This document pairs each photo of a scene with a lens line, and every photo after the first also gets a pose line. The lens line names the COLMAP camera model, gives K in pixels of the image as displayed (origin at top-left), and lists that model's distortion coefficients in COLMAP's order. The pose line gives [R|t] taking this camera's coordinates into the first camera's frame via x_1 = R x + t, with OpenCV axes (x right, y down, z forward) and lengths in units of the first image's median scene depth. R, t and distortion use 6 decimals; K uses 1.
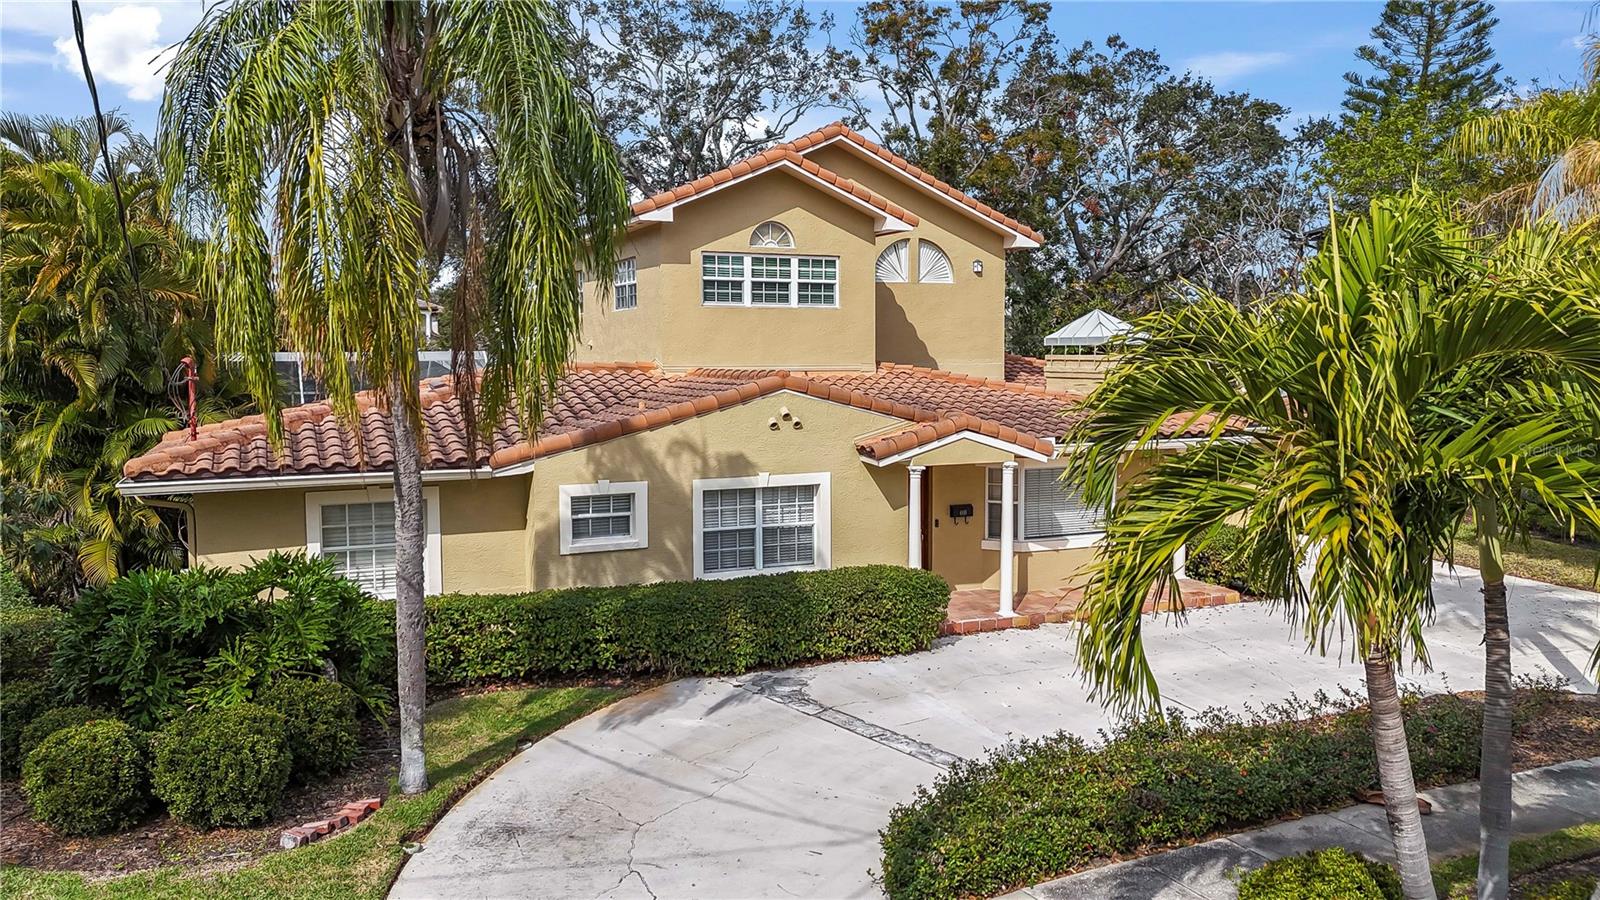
lens RADIAL K [[1166.6, 0, 800.0], [0, 1166.6, 450.0], [0, 0, 1]] dist [0.109854, -0.143944]
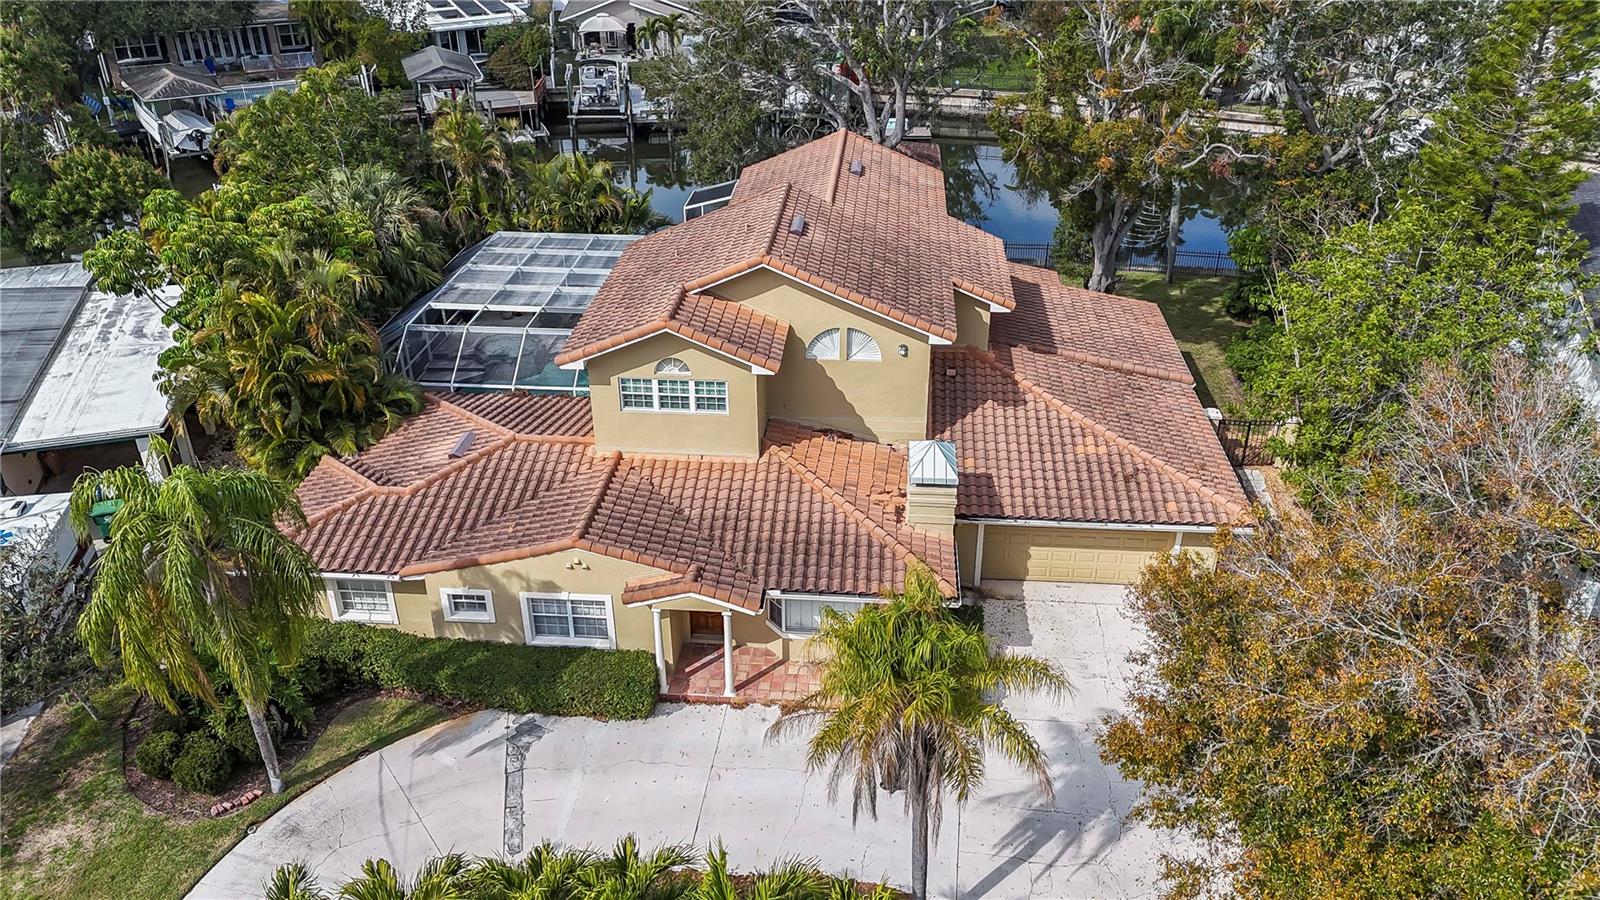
lens RADIAL K [[1166.6, 0, 800.0], [0, 1166.6, 450.0], [0, 0, 1]] dist [0.109854, -0.143944]
pose [[0.879313, 0.231607, -0.416134, 0.872873], [-0.041244, 0.907532, 0.417952, -0.839967], [0.474455, -0.350348, 0.807557, -0.079378]]
